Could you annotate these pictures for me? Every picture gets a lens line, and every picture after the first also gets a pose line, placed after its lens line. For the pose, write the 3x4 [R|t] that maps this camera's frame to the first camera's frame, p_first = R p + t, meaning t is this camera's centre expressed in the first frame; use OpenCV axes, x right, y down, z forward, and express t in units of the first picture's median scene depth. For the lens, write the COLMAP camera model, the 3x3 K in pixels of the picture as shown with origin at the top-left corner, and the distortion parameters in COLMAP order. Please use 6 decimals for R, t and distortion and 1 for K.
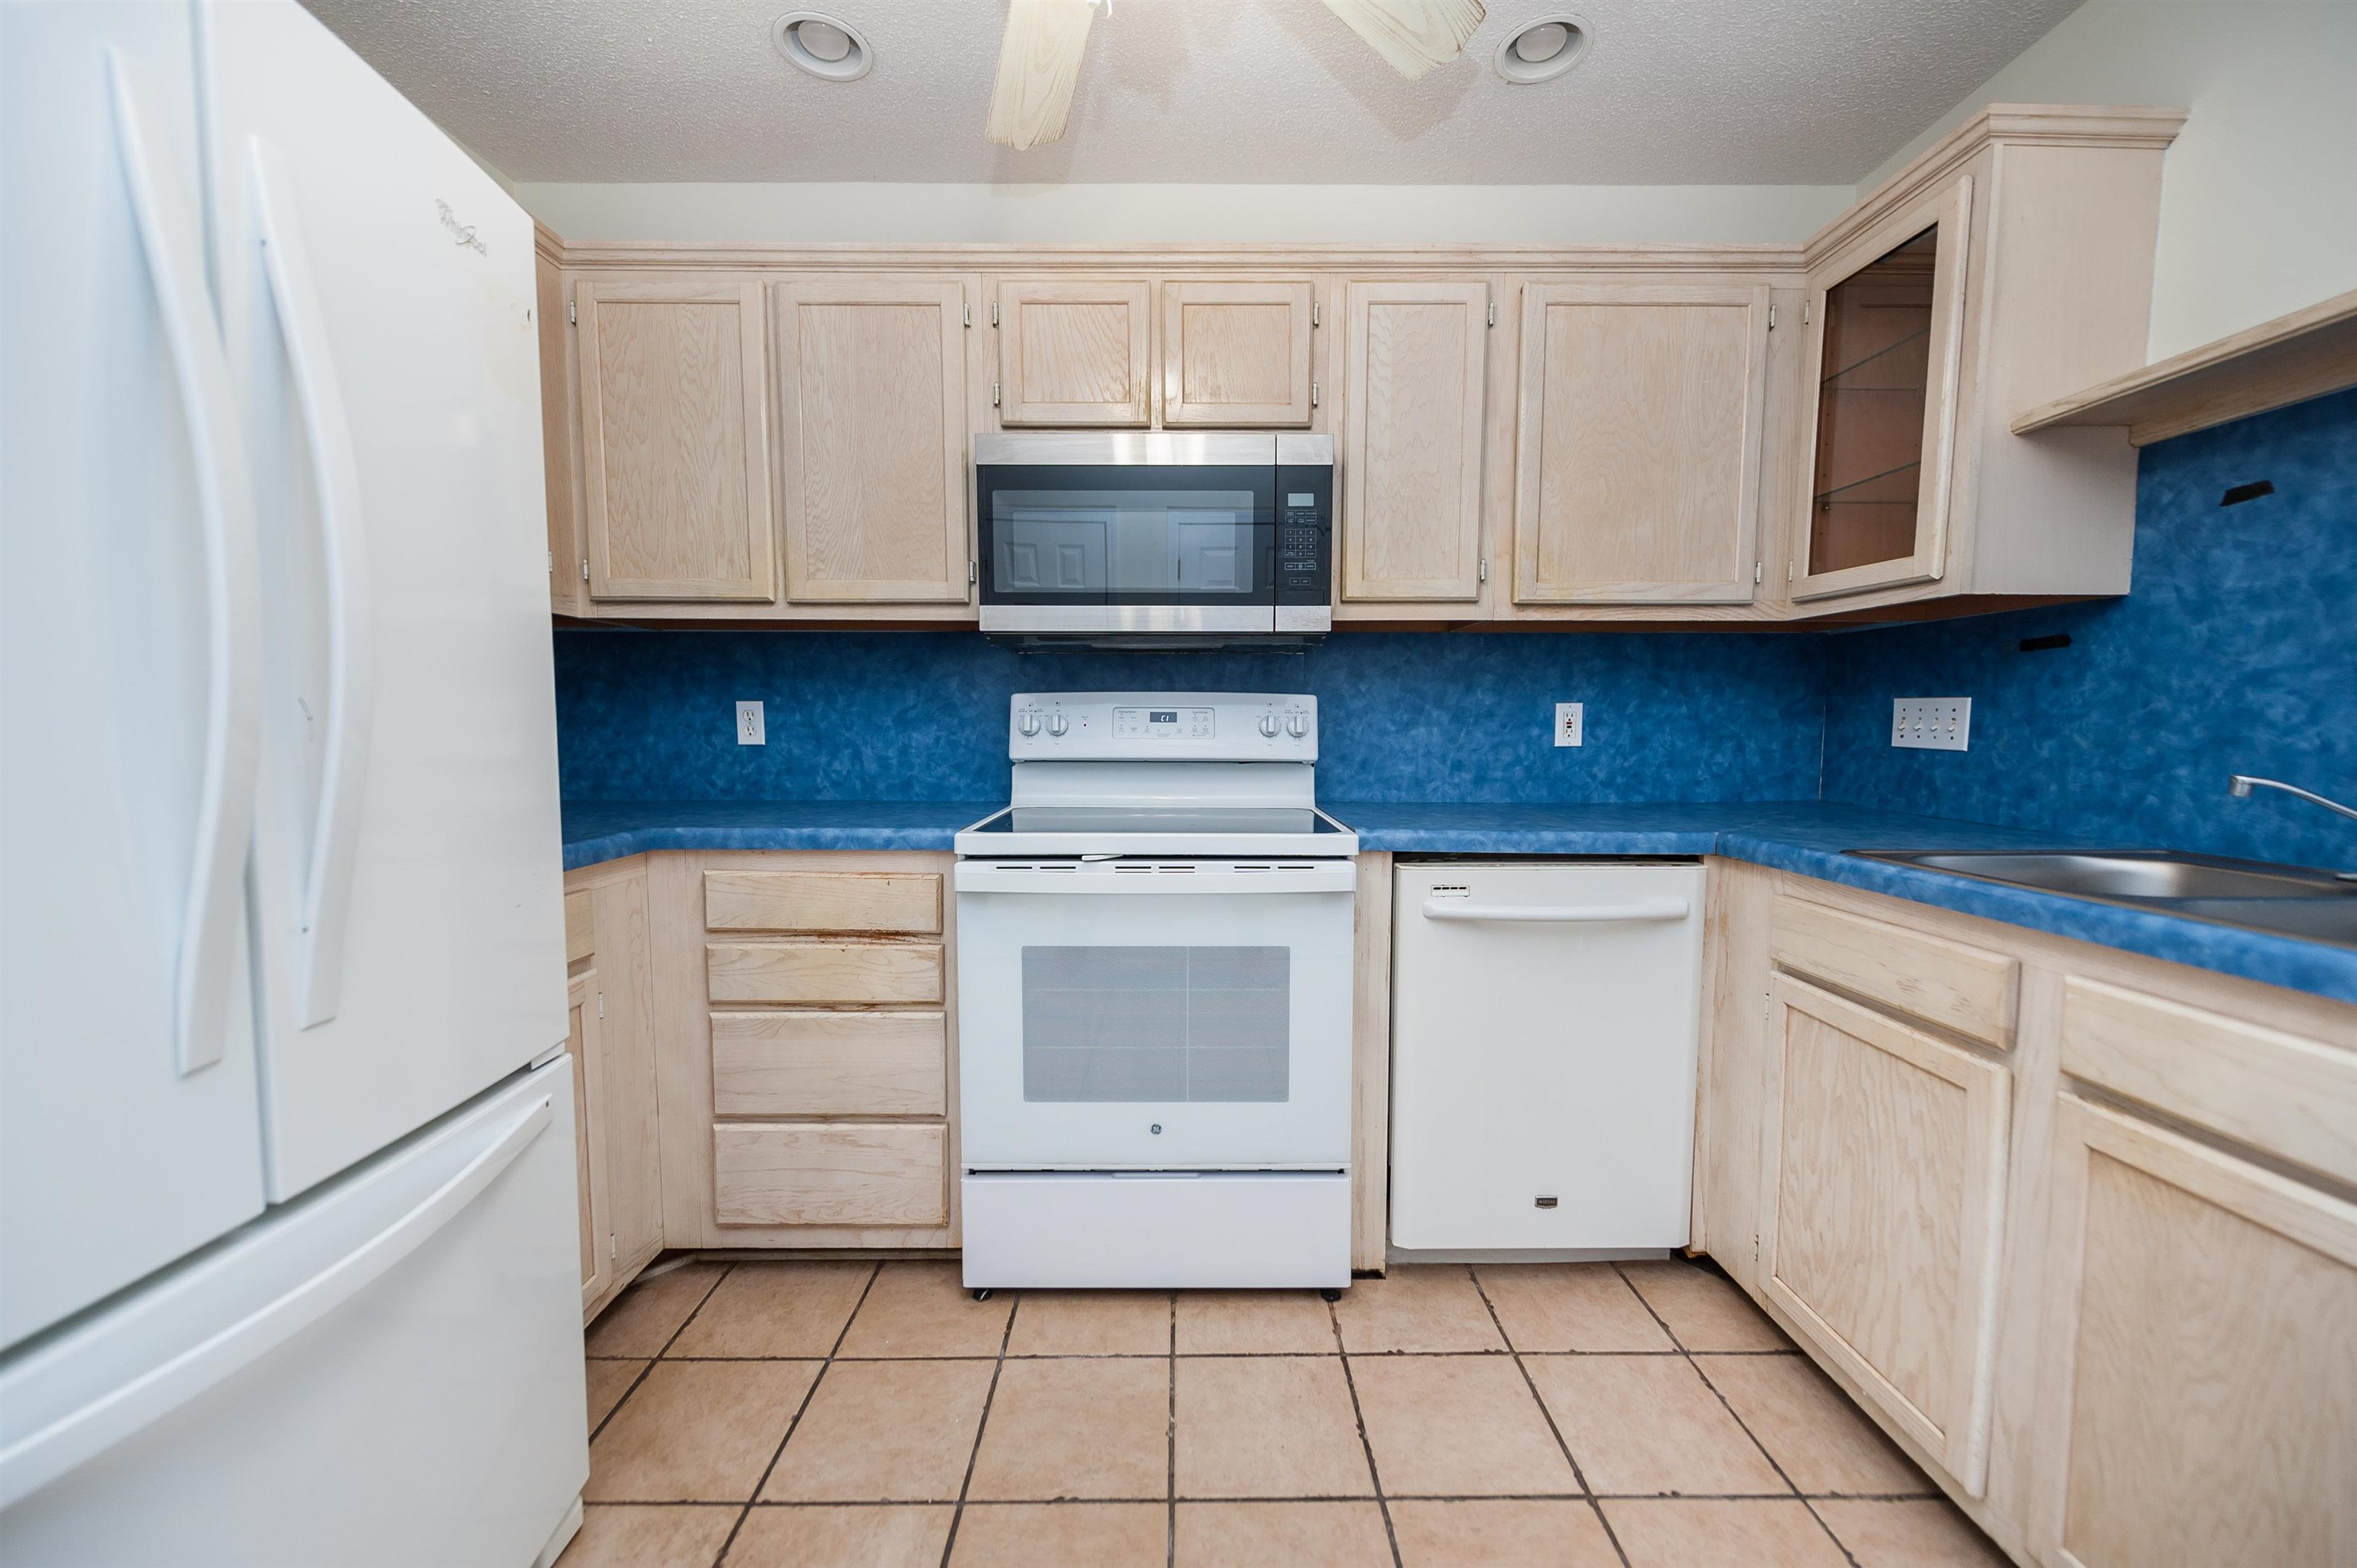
lens RADIAL K [[922.6, 0, 1176.1], [0, 922.6, 788.0], [0, 0, 1]] dist [0.014809, -0.002501]
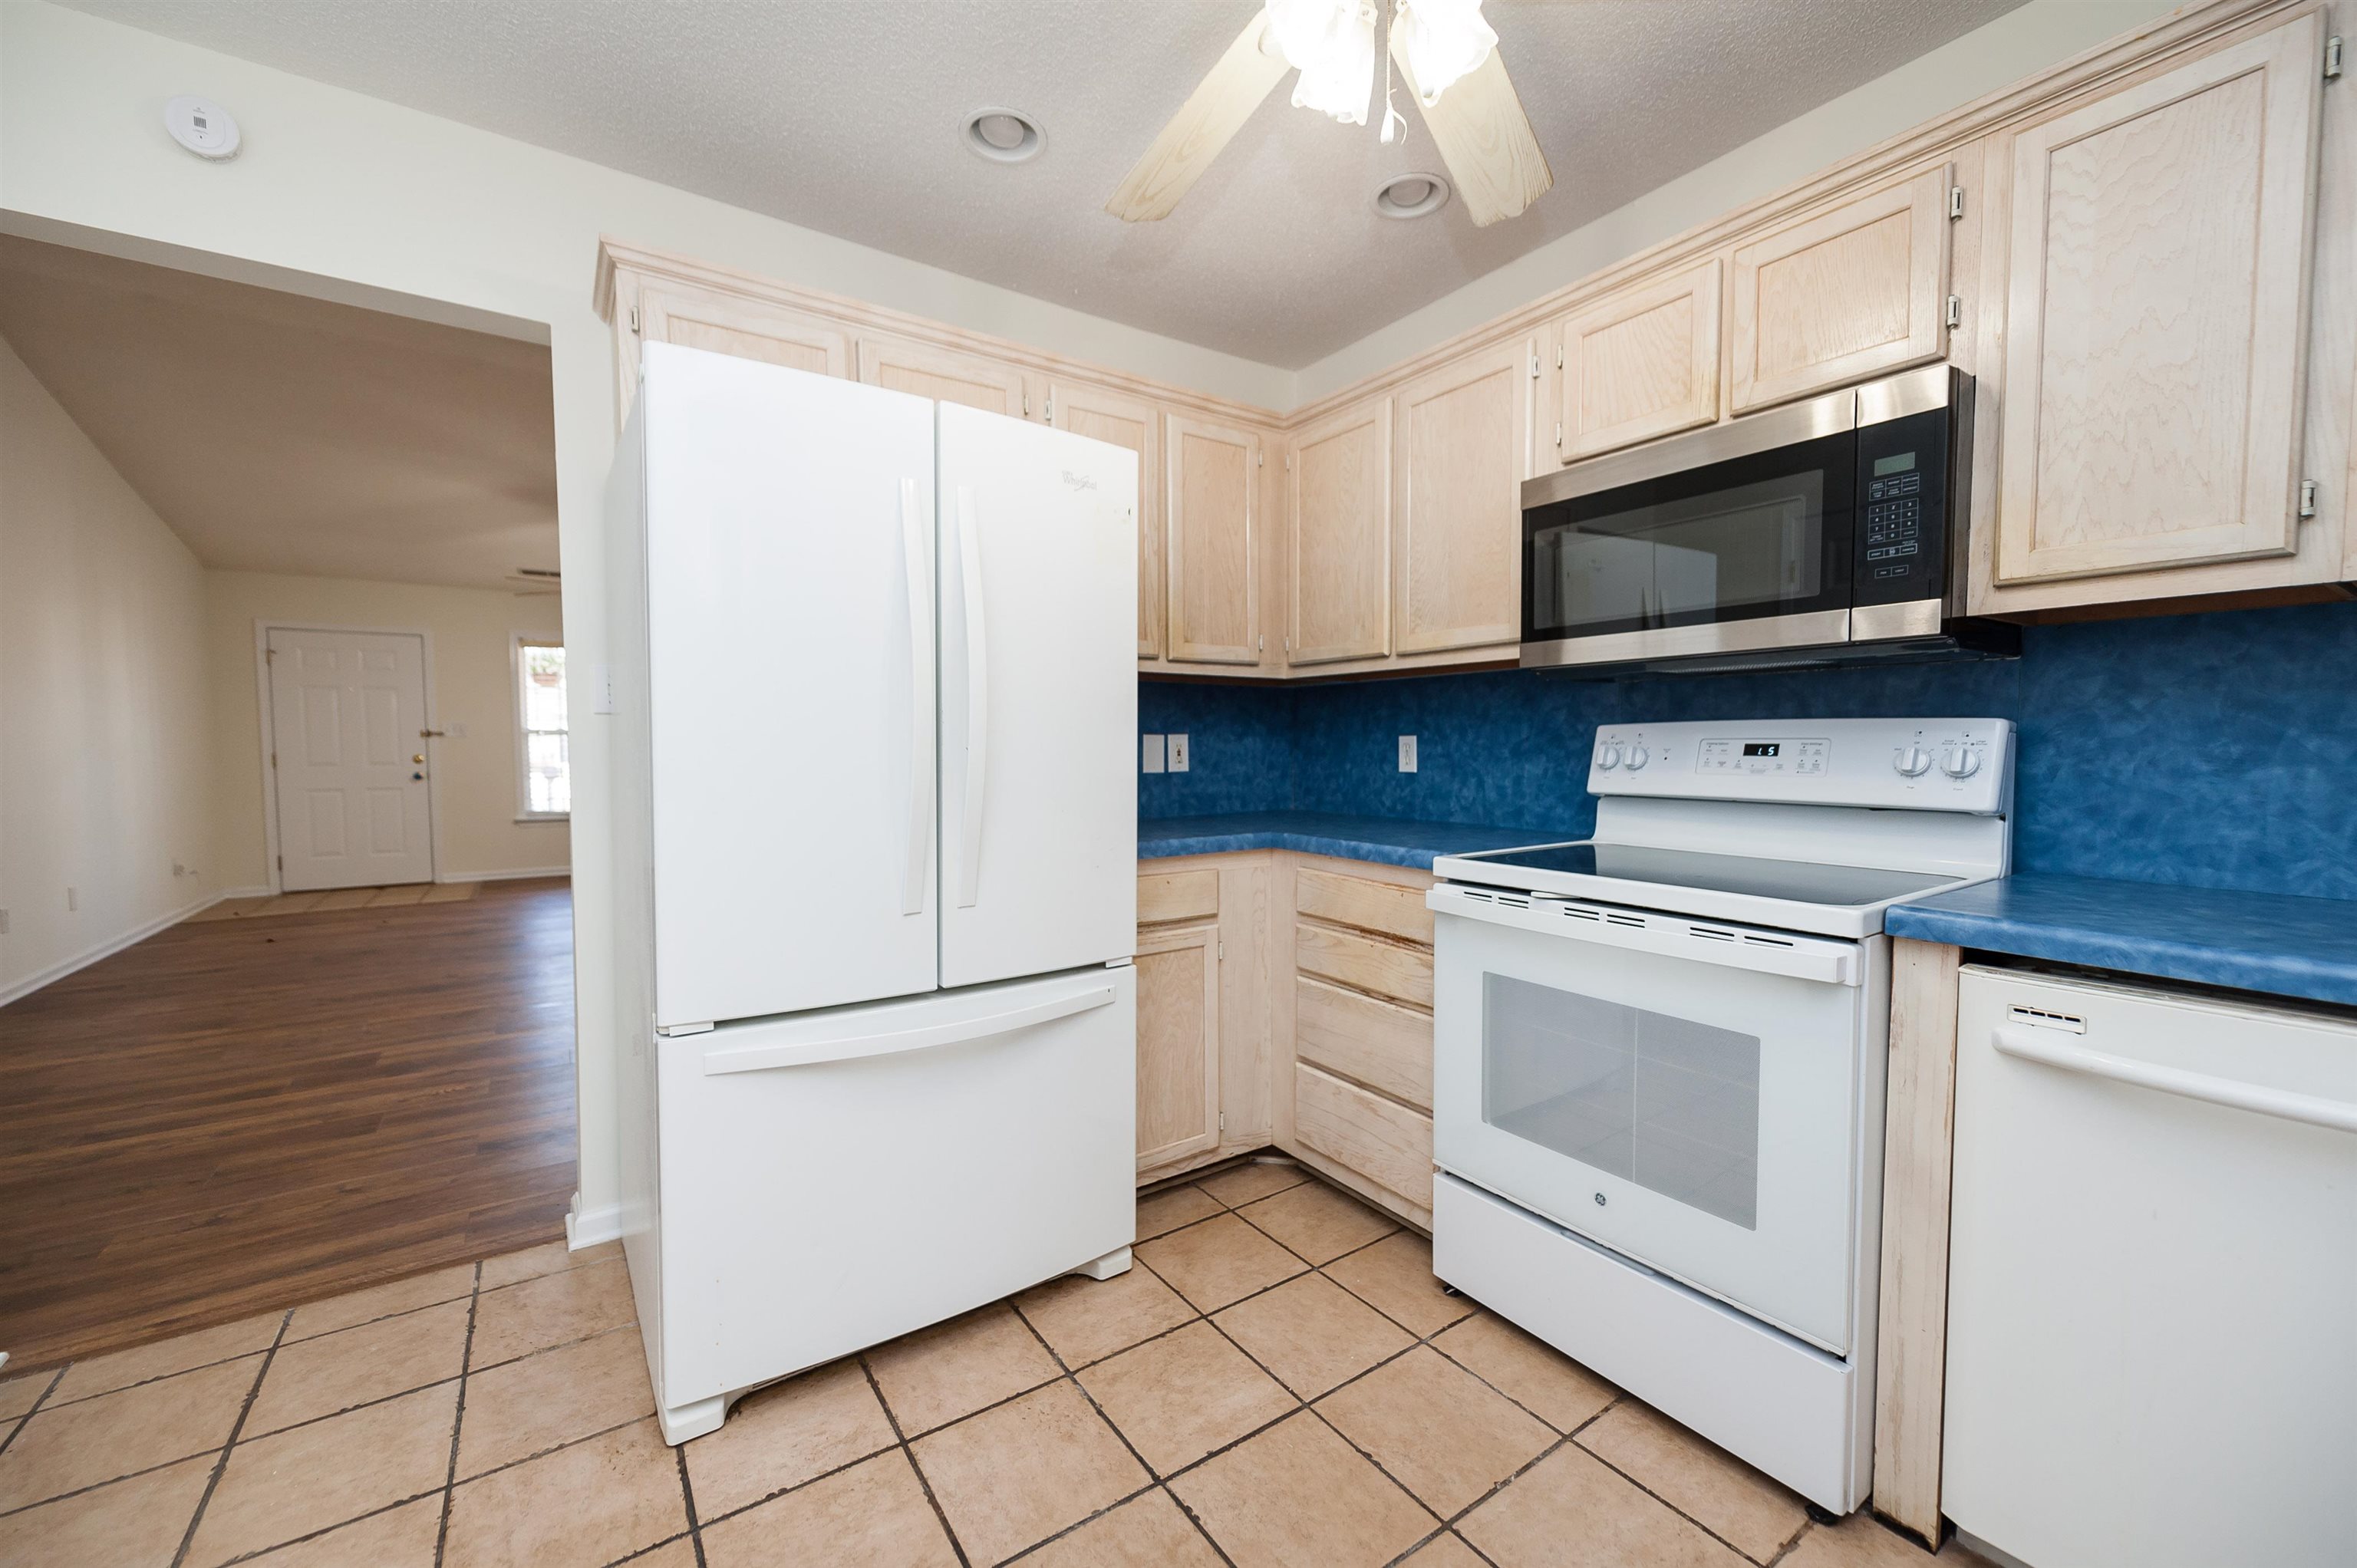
lens RADIAL K [[922.6, 0, 1177.6], [0, 922.6, 786.8], [0, 0, 1]] dist [0.014809, -0.002501]
pose [[0.565267, 0.034244, -0.824197, 0.439004], [-0.056591, 0.998394, 0.002669, -0.017653], [0.822965, 0.045134, 0.566297, 0.099762]]
